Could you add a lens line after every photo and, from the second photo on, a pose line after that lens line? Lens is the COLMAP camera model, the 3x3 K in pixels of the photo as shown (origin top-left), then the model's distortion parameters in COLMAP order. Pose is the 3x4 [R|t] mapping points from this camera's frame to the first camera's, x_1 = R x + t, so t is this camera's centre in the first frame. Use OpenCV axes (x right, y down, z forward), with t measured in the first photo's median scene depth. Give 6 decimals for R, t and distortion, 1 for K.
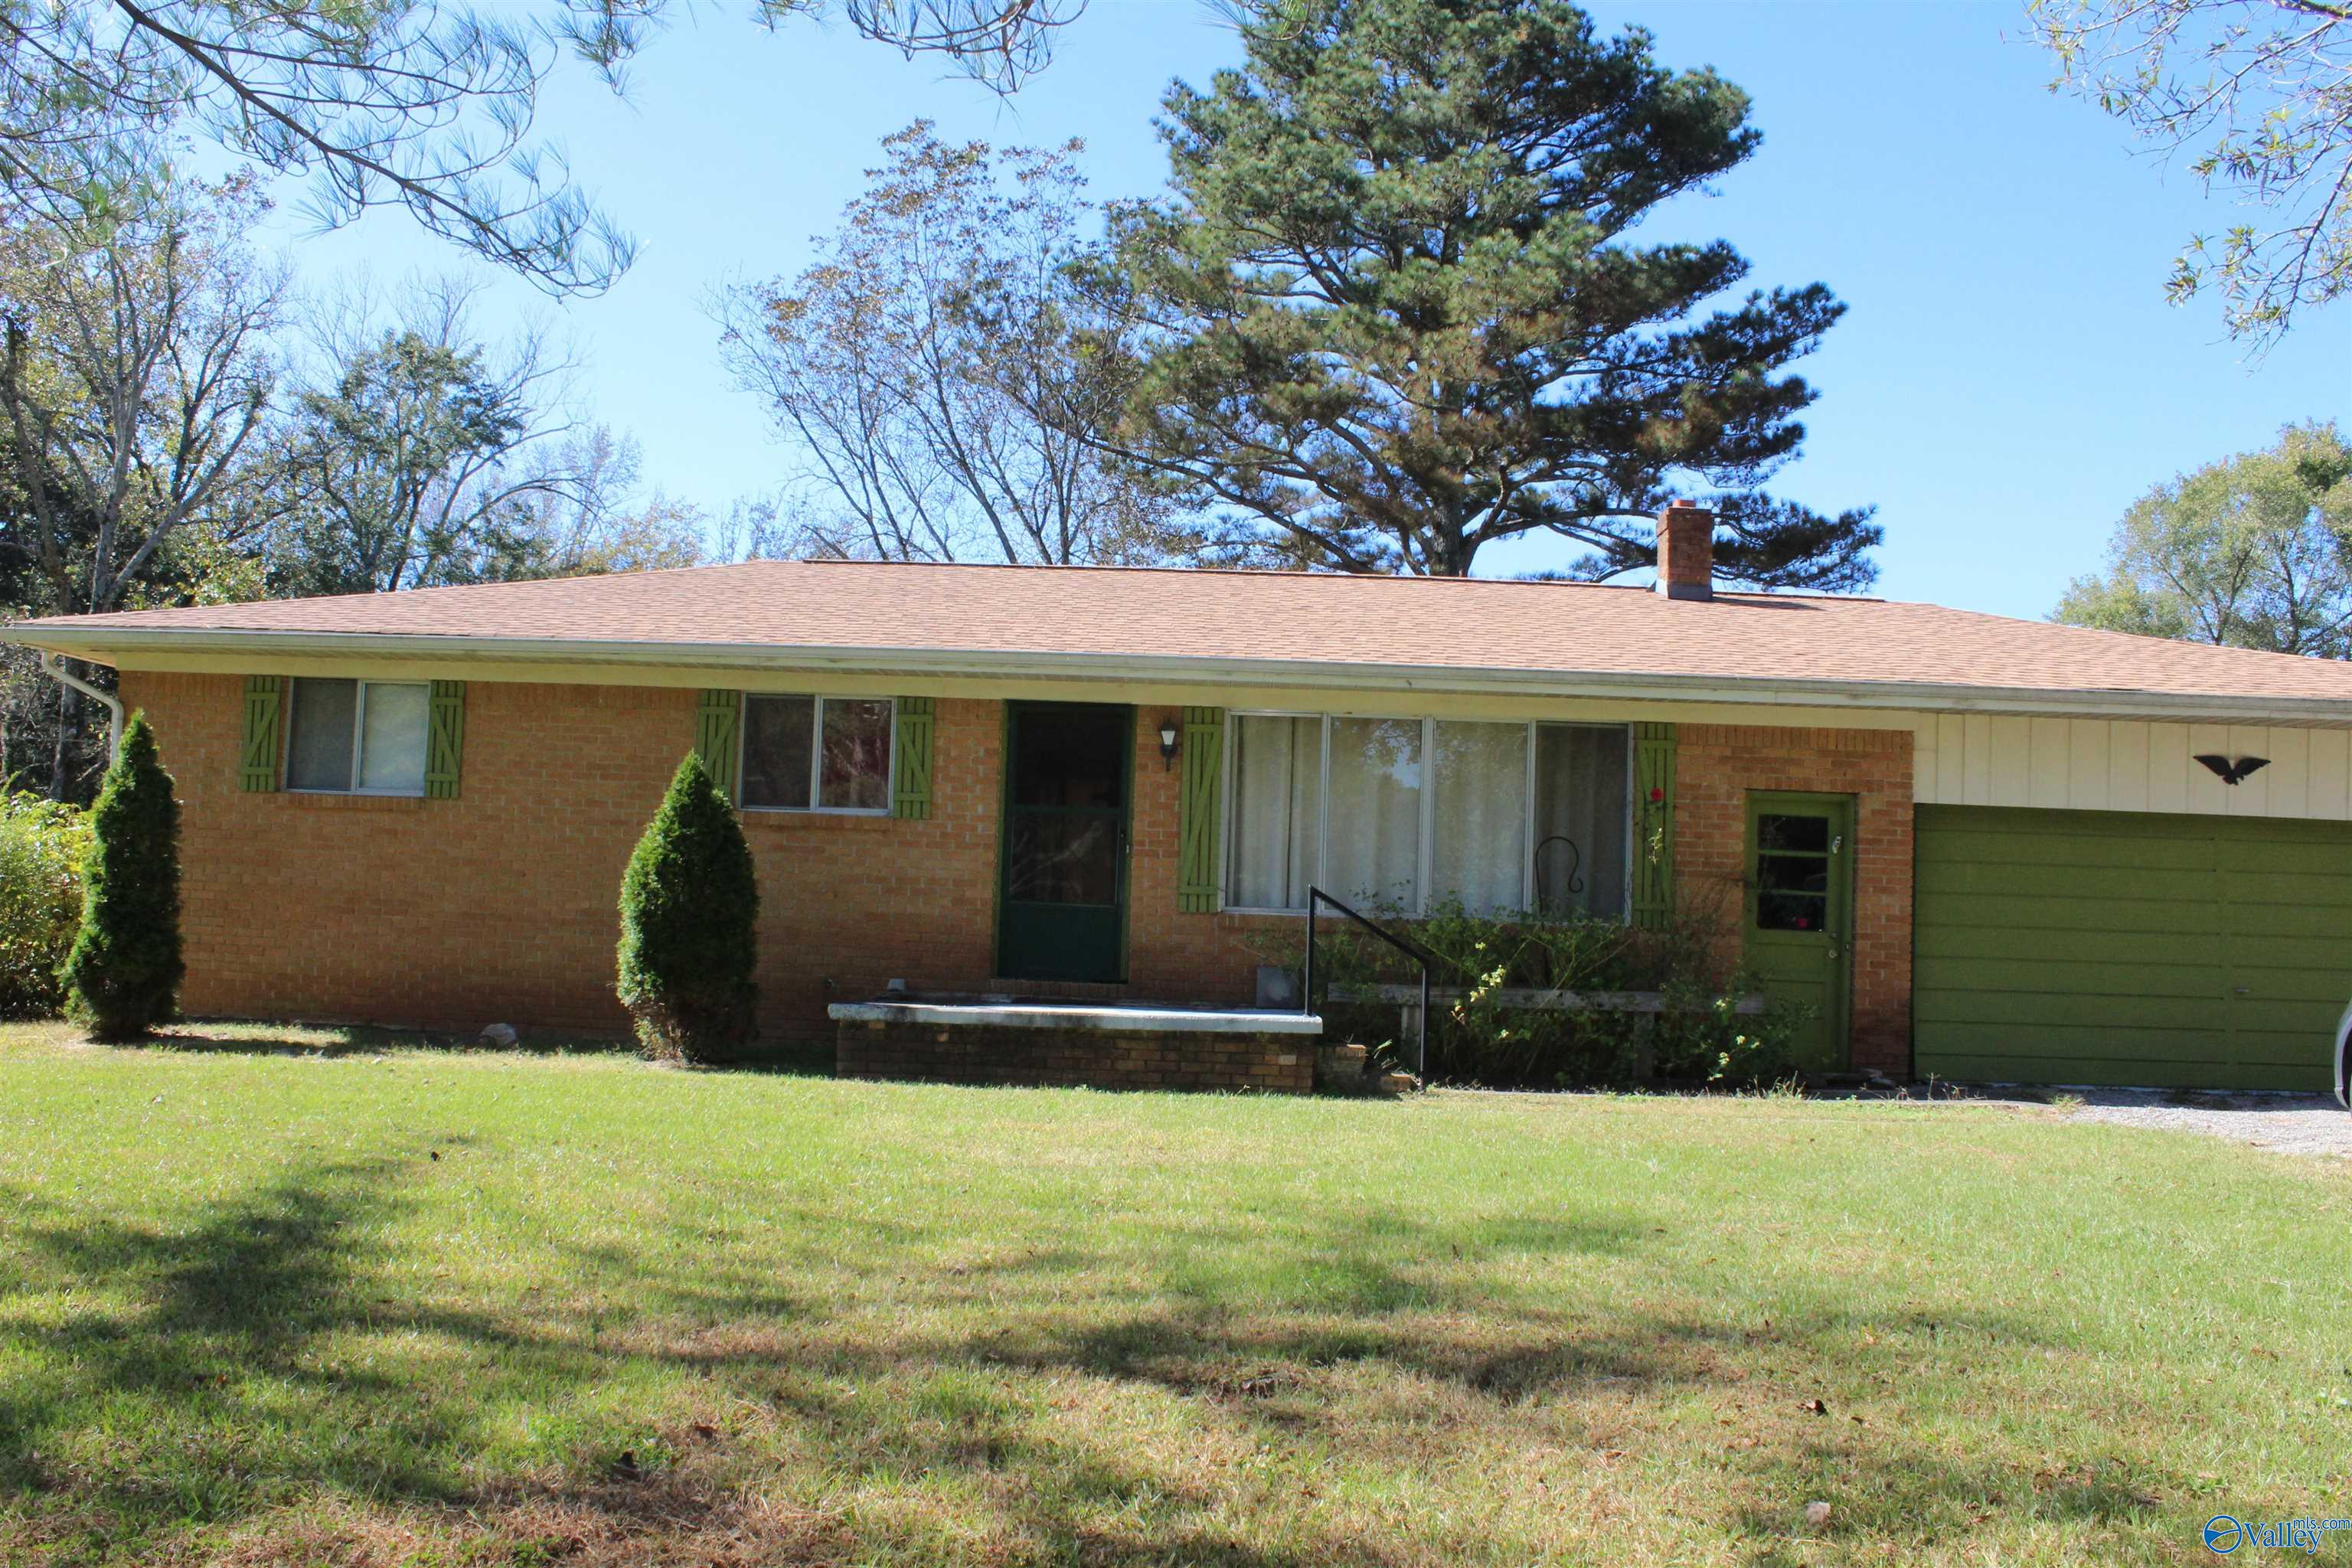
lens RADIAL K [[1943.7, 0, 1157.9], [0, 1943.7, 803.4], [0, 0, 1]] dist [-0.159531, 0.135304]
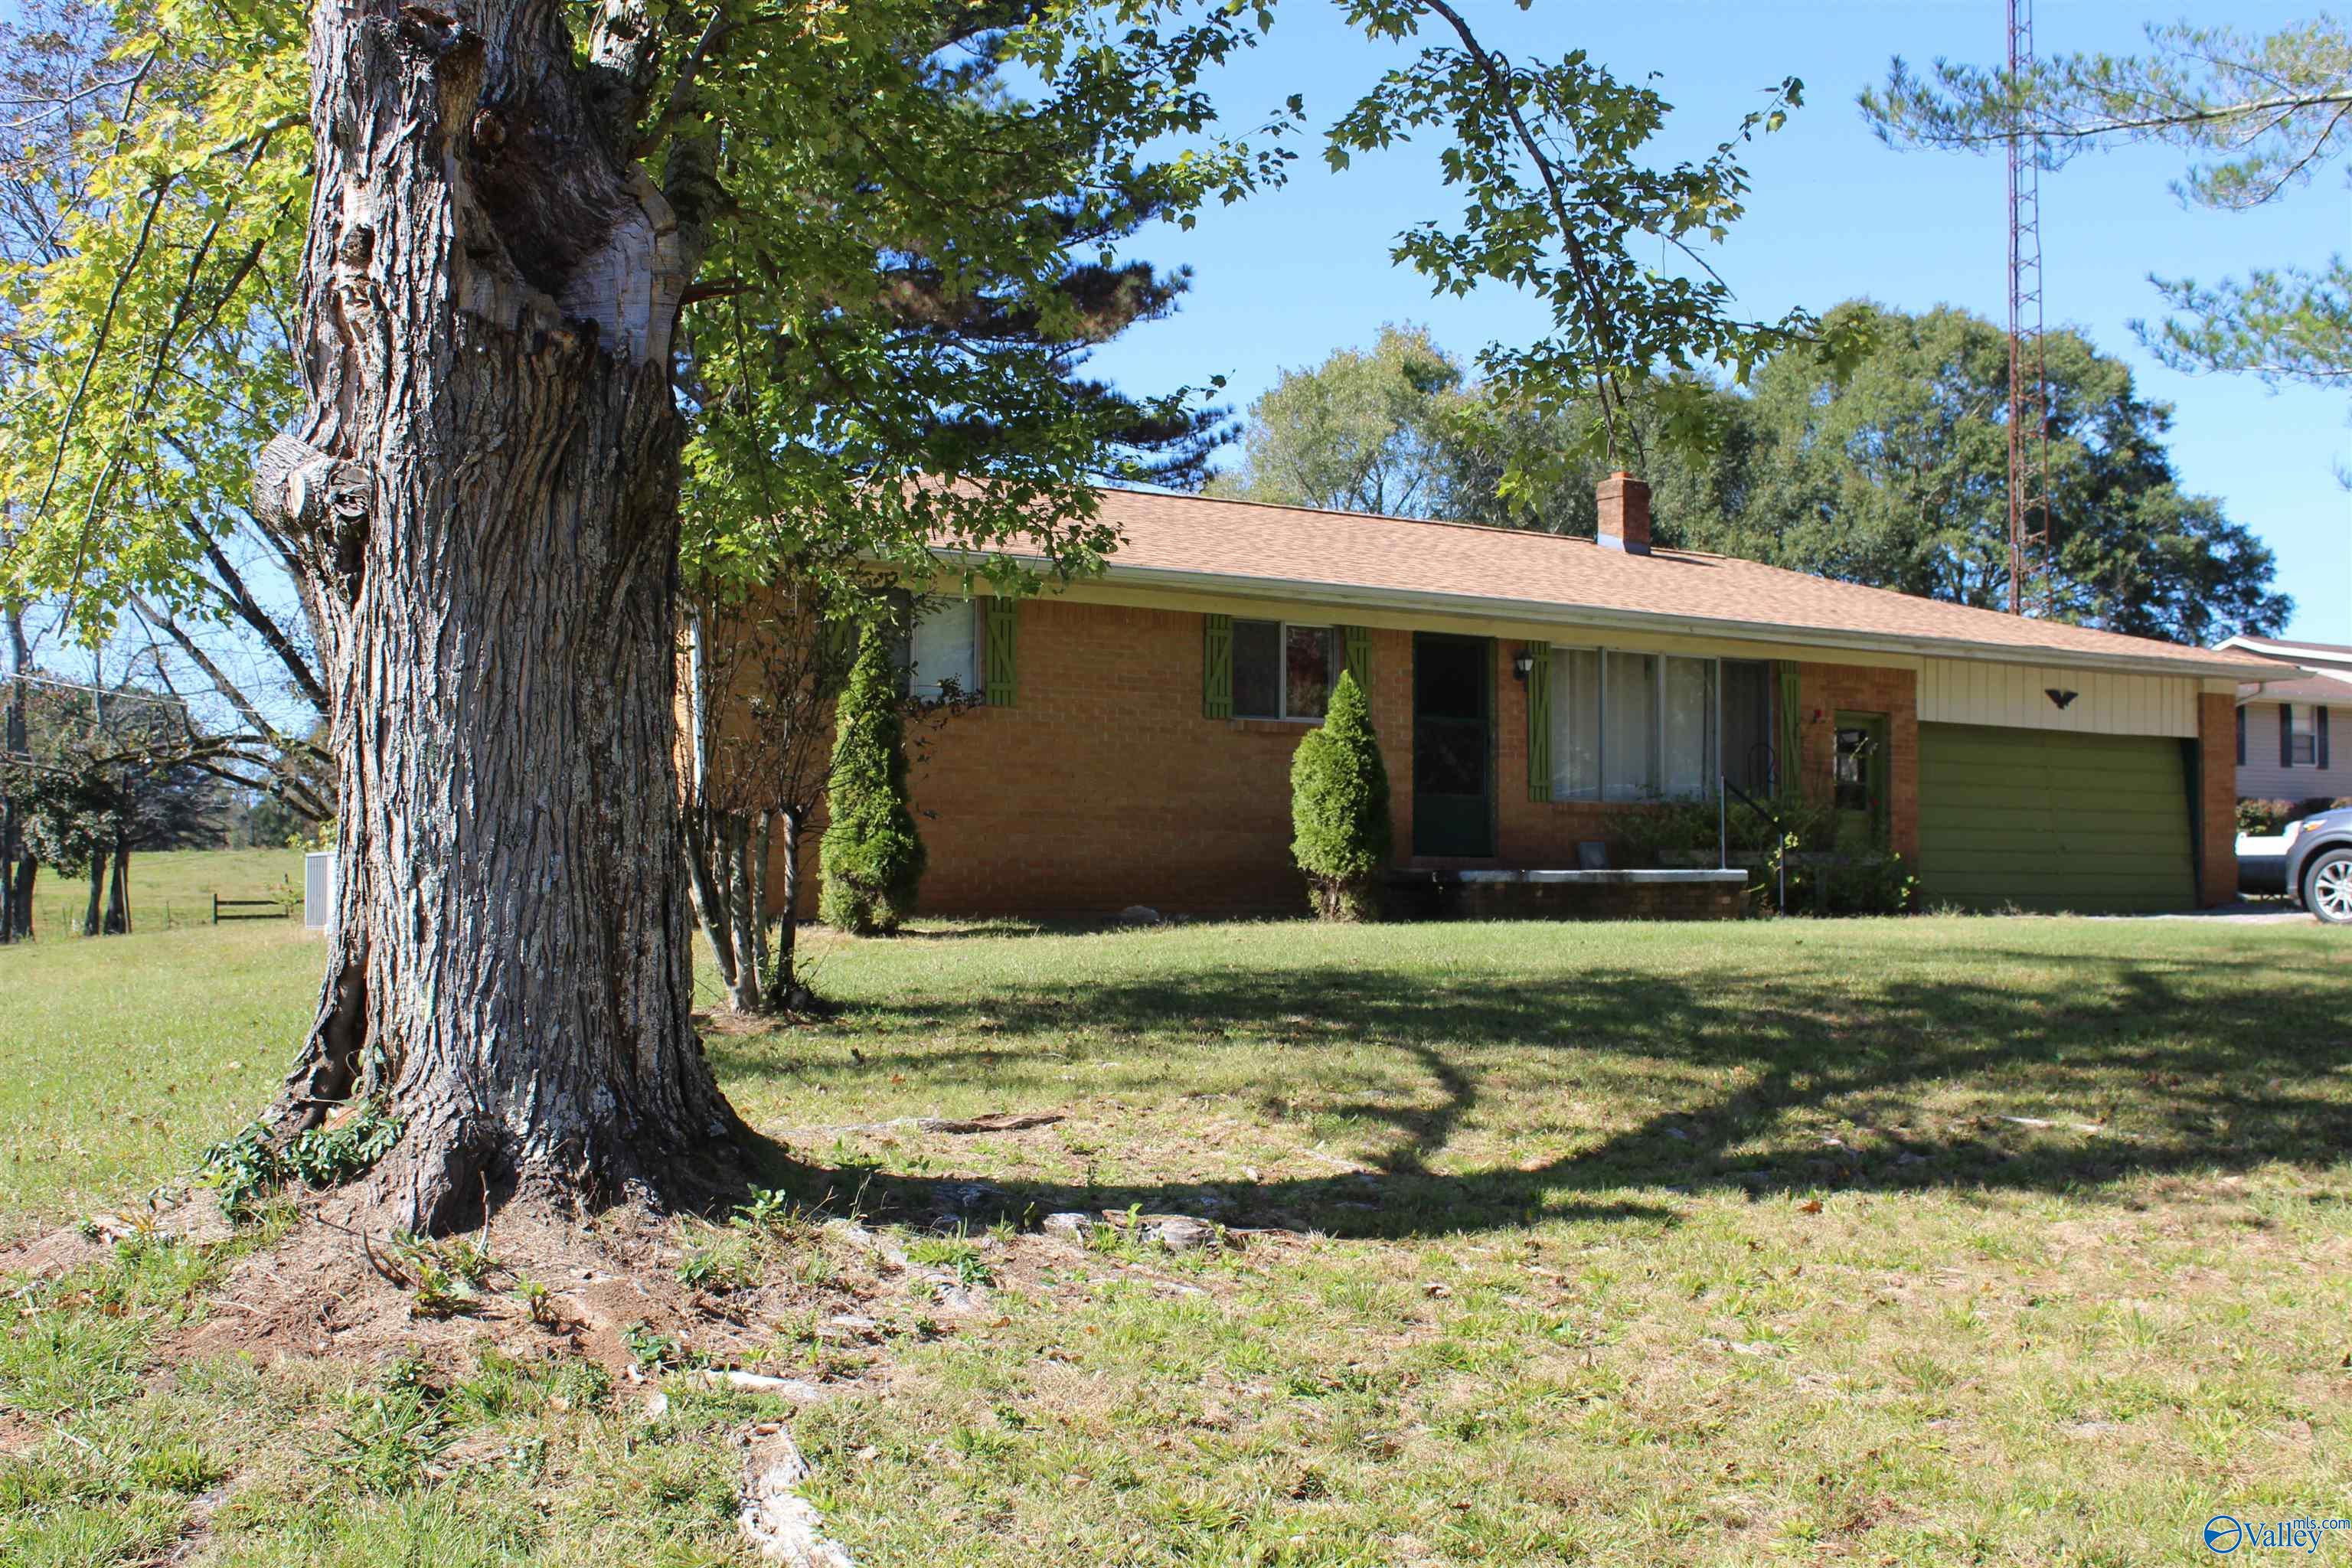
lens RADIAL K [[2591.5, 0, 1176.0], [0, 2591.5, 784.0], [0, 0, 1]] dist [-0.105232, -0.004220]
pose [[0.817471, -0.008611, 0.575905, -1.152771], [-0.015594, 0.999191, 0.037075, -0.014437], [-0.575758, -0.039289, 0.816676, -0.266079]]
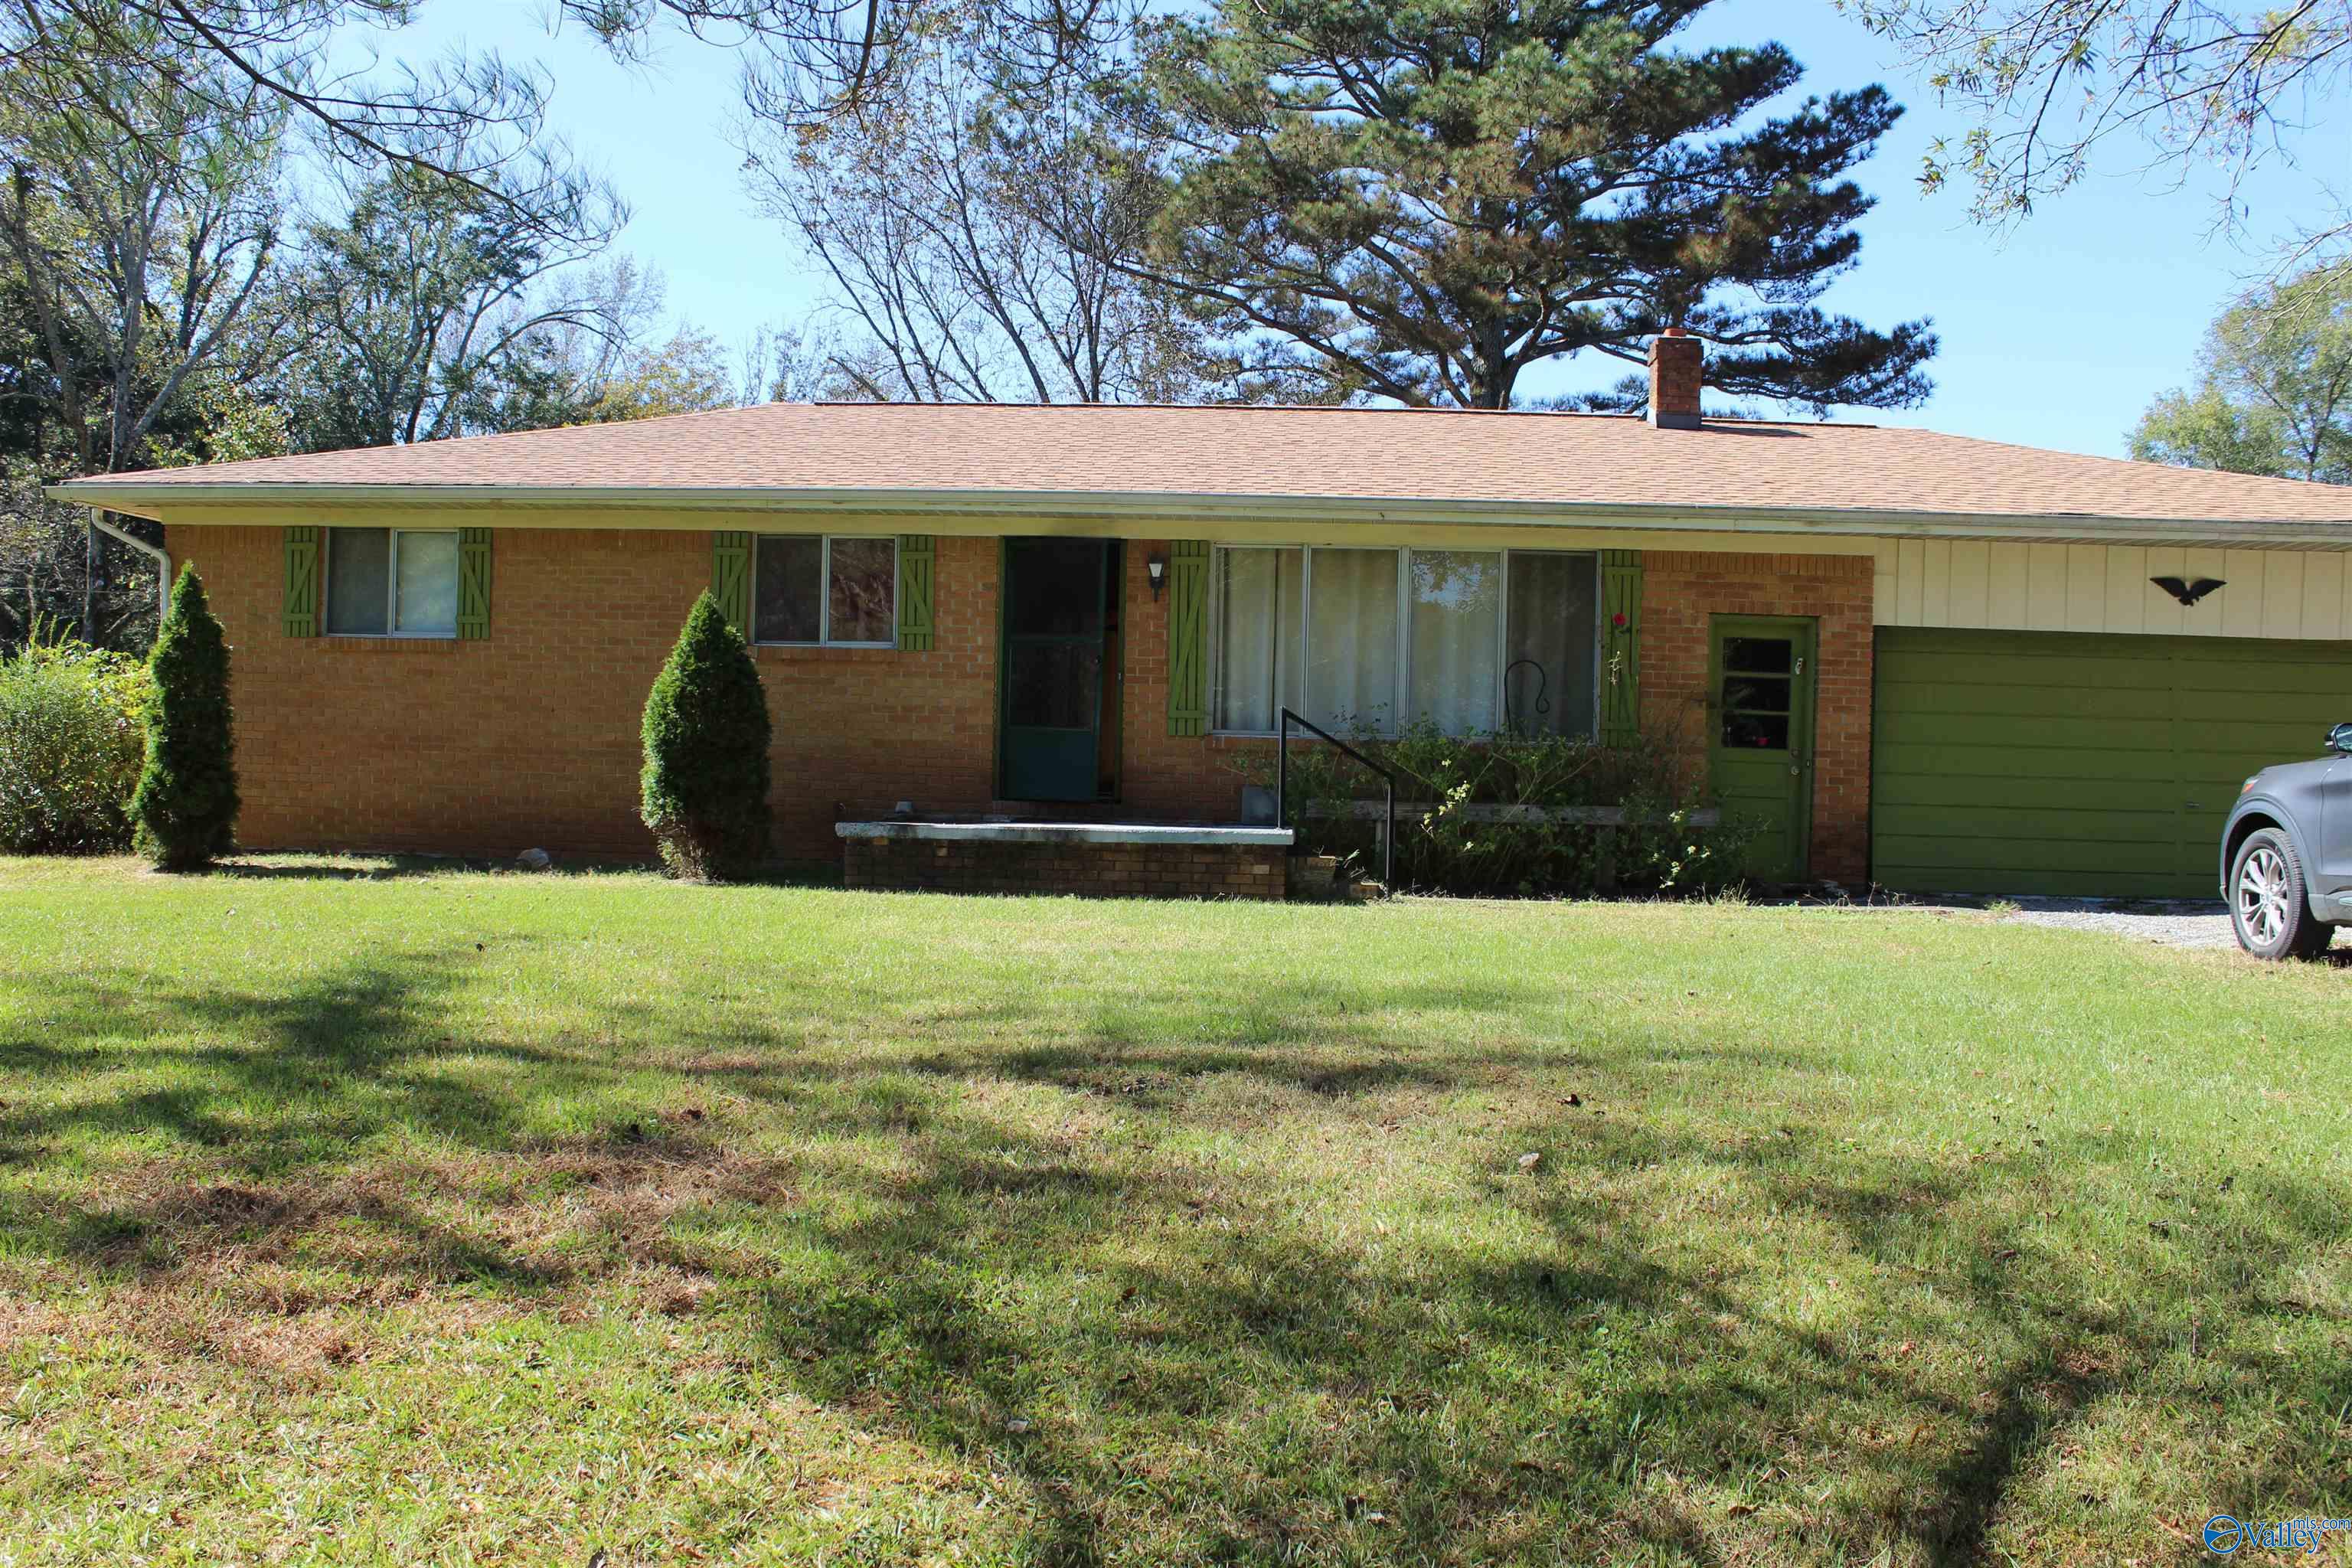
lens RADIAL K [[2031.7, 0, 1139.3], [0, 2031.7, 791.8], [0, 0, 1]] dist [-0.146169, 0.121731]
pose [[0.999233, -0.010282, -0.037783, 0.036001], [0.013095, 0.997100, 0.074966, 0.003378], [0.036903, -0.075403, 0.996470, -0.103631]]
